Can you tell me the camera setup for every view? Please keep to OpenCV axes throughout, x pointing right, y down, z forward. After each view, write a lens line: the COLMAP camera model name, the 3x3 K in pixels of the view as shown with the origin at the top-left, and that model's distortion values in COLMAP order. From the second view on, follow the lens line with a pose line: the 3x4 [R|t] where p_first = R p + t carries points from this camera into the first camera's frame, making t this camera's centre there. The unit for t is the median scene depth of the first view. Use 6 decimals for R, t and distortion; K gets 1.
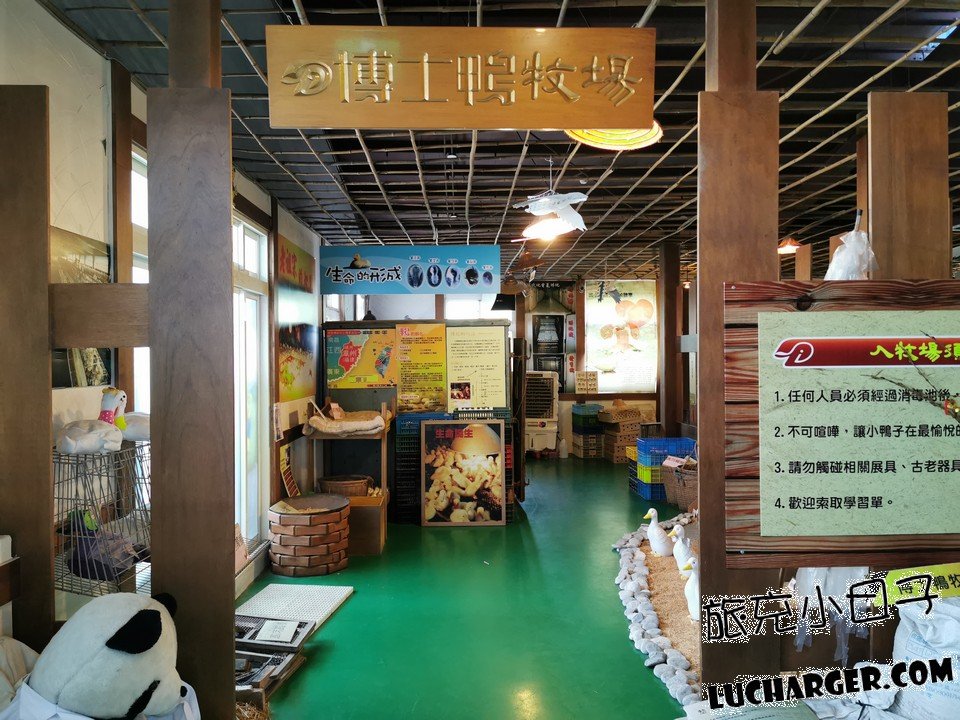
lens RADIAL K [[762.1, 0, 480.6], [0, 762.1, 359.9], [0, 0, 1]] dist [0.040709, -0.025754]
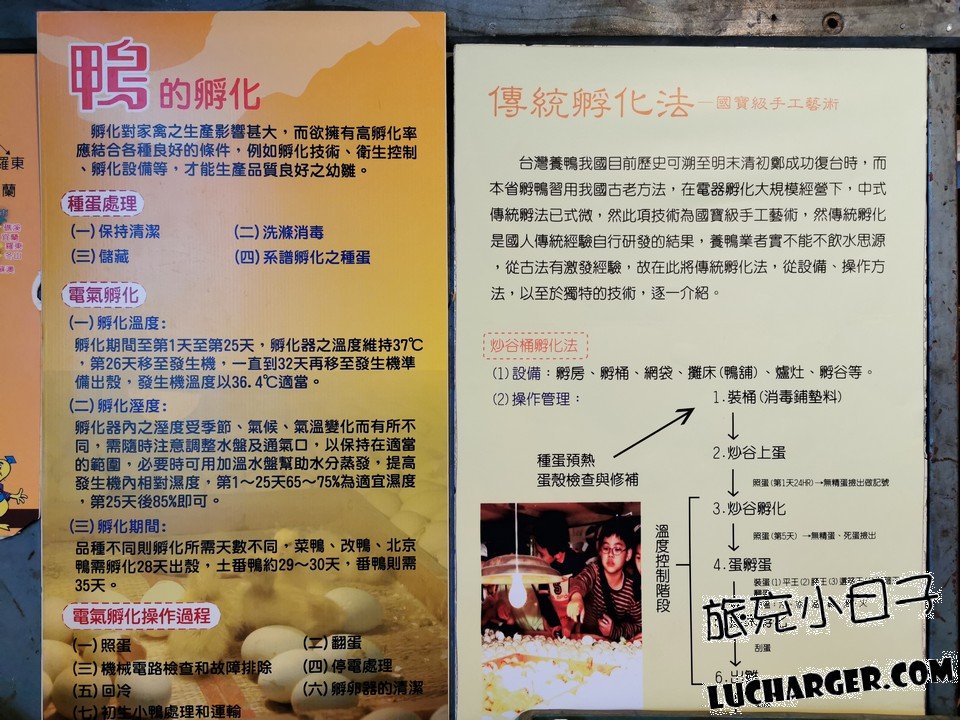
lens RADIAL K [[762.1, 0, 478.9], [0, 762.1, 360.7], [0, 0, 1]] dist [0.040709, -0.025754]
pose [[0.999832, 0.014465, -0.011288, -0.038834], [-0.014493, 0.999892, -0.002346, 0.007394], [0.011253, 0.002509, 0.999934, 0.877191]]
